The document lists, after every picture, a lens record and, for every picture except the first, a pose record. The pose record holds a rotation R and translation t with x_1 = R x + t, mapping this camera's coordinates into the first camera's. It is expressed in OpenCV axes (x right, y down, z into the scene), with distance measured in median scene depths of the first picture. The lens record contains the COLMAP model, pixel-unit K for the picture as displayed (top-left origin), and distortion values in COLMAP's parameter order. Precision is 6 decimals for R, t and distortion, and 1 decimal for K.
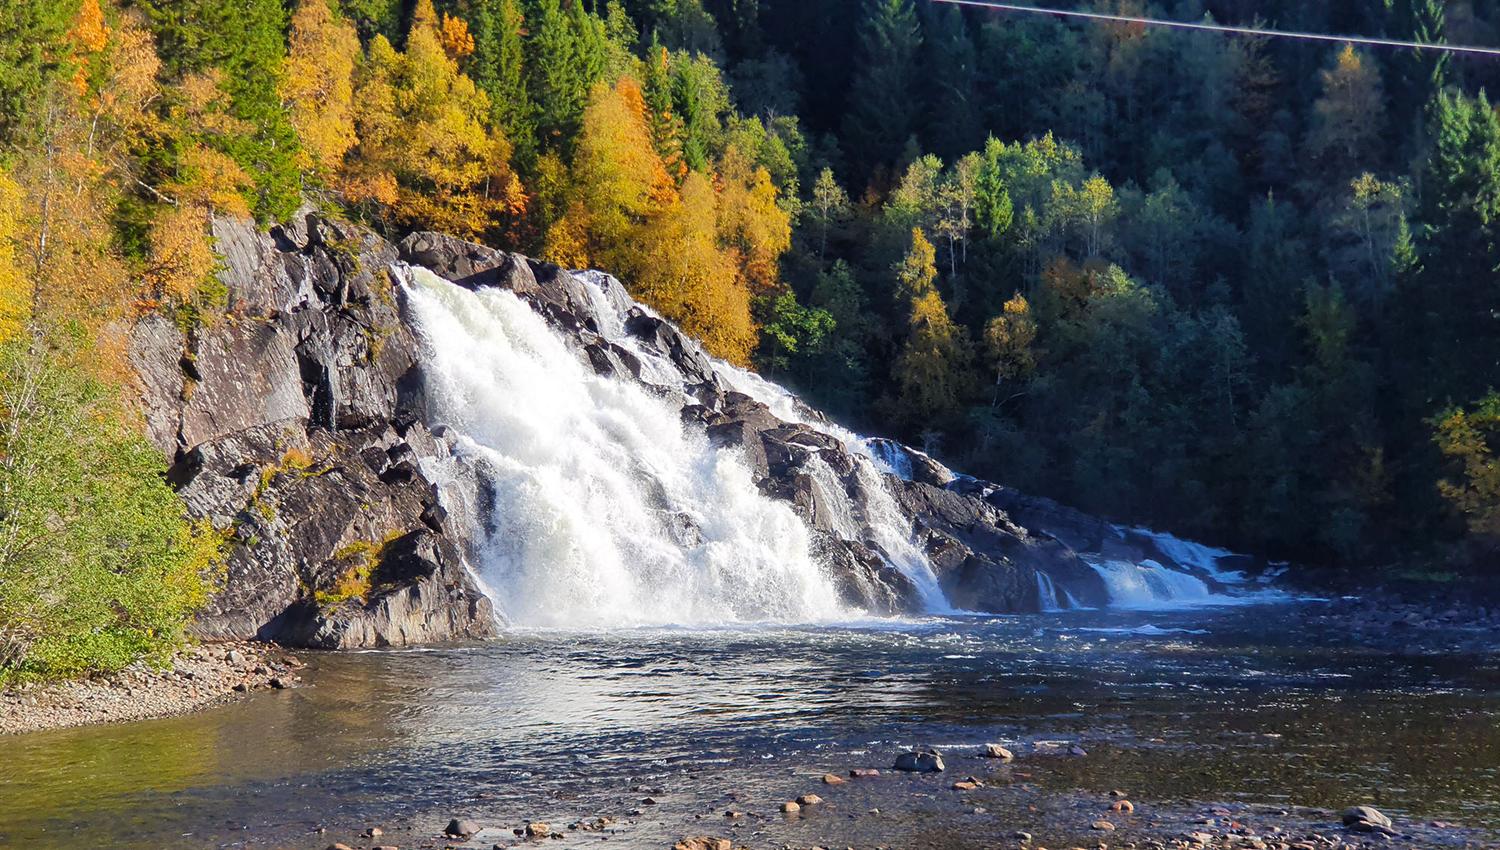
lens RADIAL K [[2277.6, 0, 749.4], [0, 2277.6, 522.0], [0, 0, 1]] dist [0.281730, -1.736673]
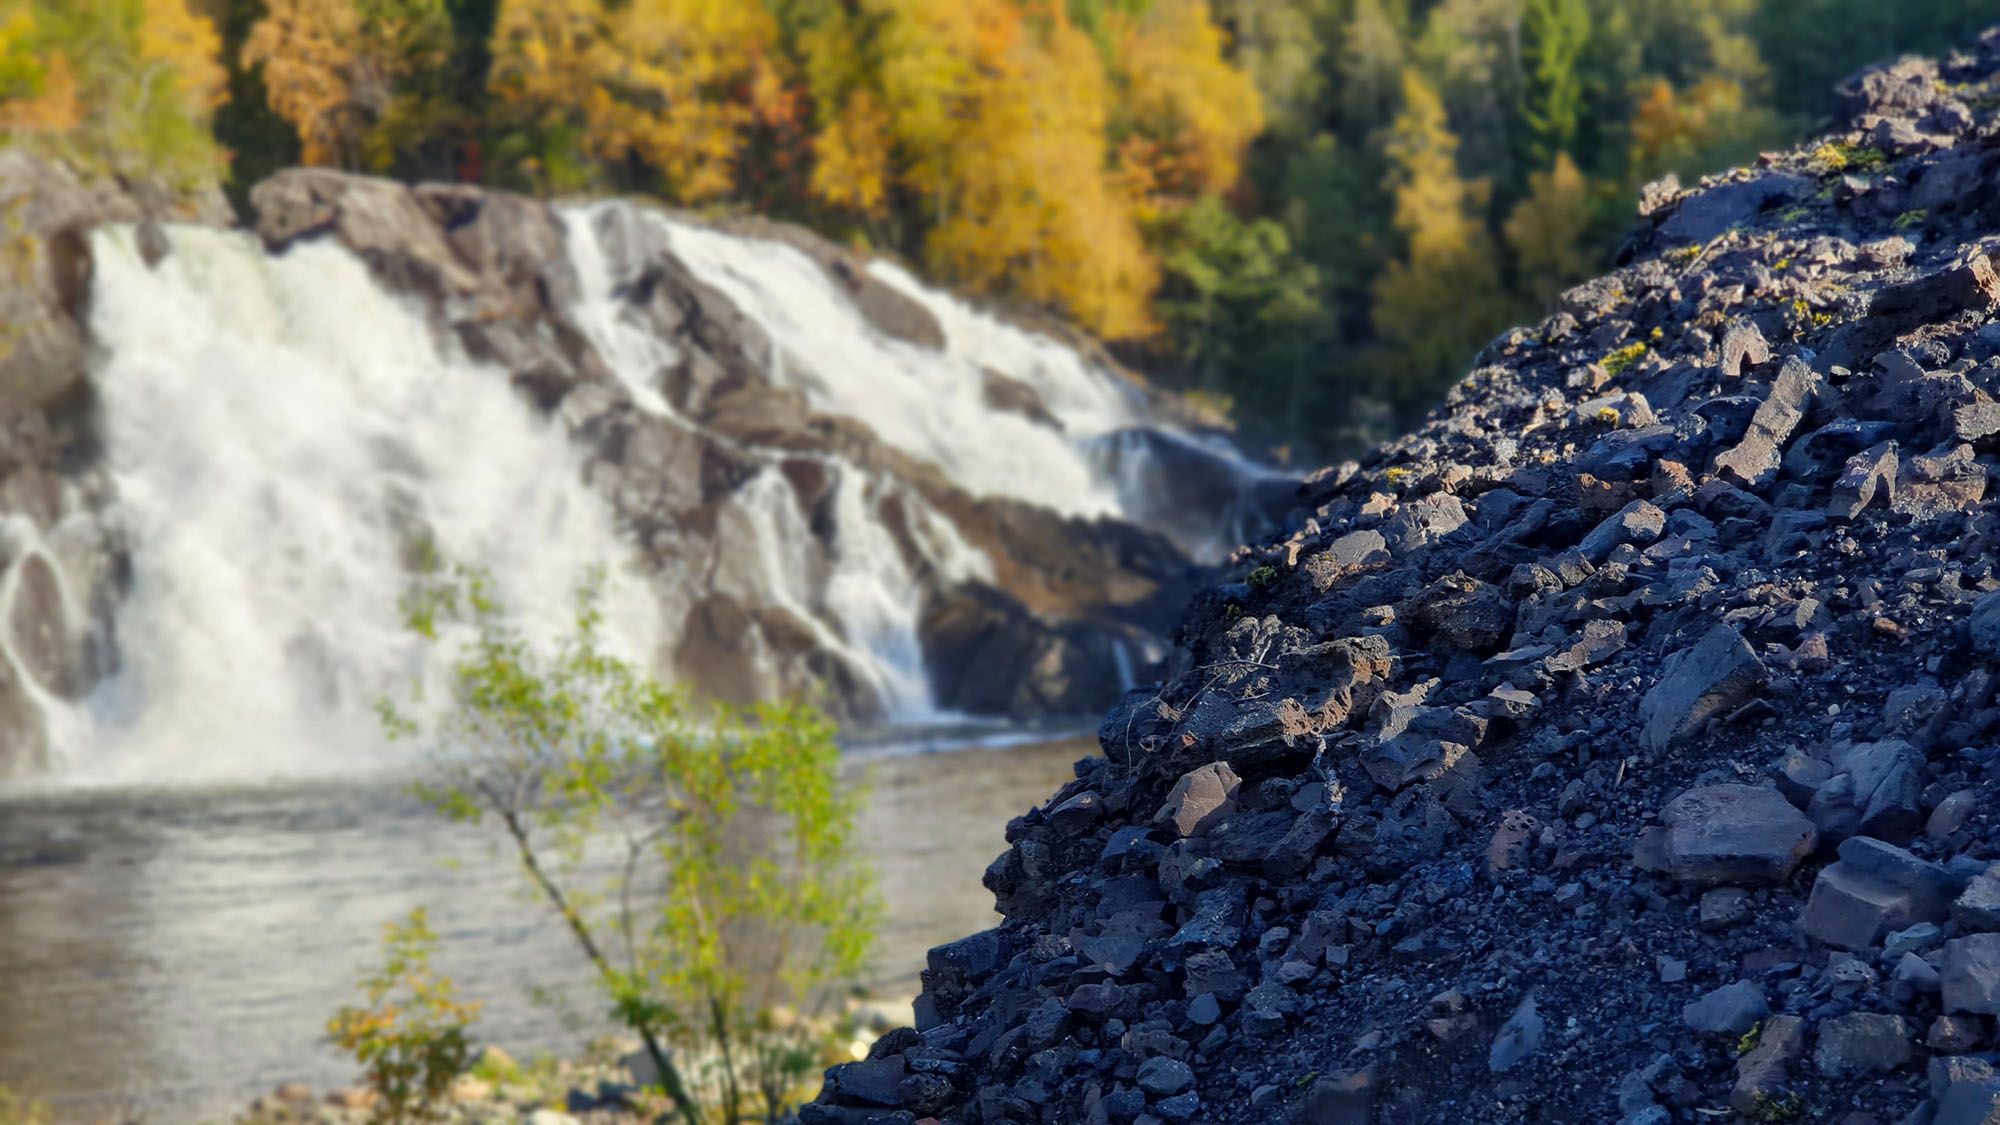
lens RADIAL K [[3073.8, 0, 998.8], [0, 3073.8, 653.2], [0, 0, 1]] dist [0.165655, -0.106465]
pose [[0.906207, -0.042671, -0.420677, 0.361342], [0.054648, 0.998370, 0.016452, 0.008356], [0.419289, -0.037898, 0.907061, 0.226662]]
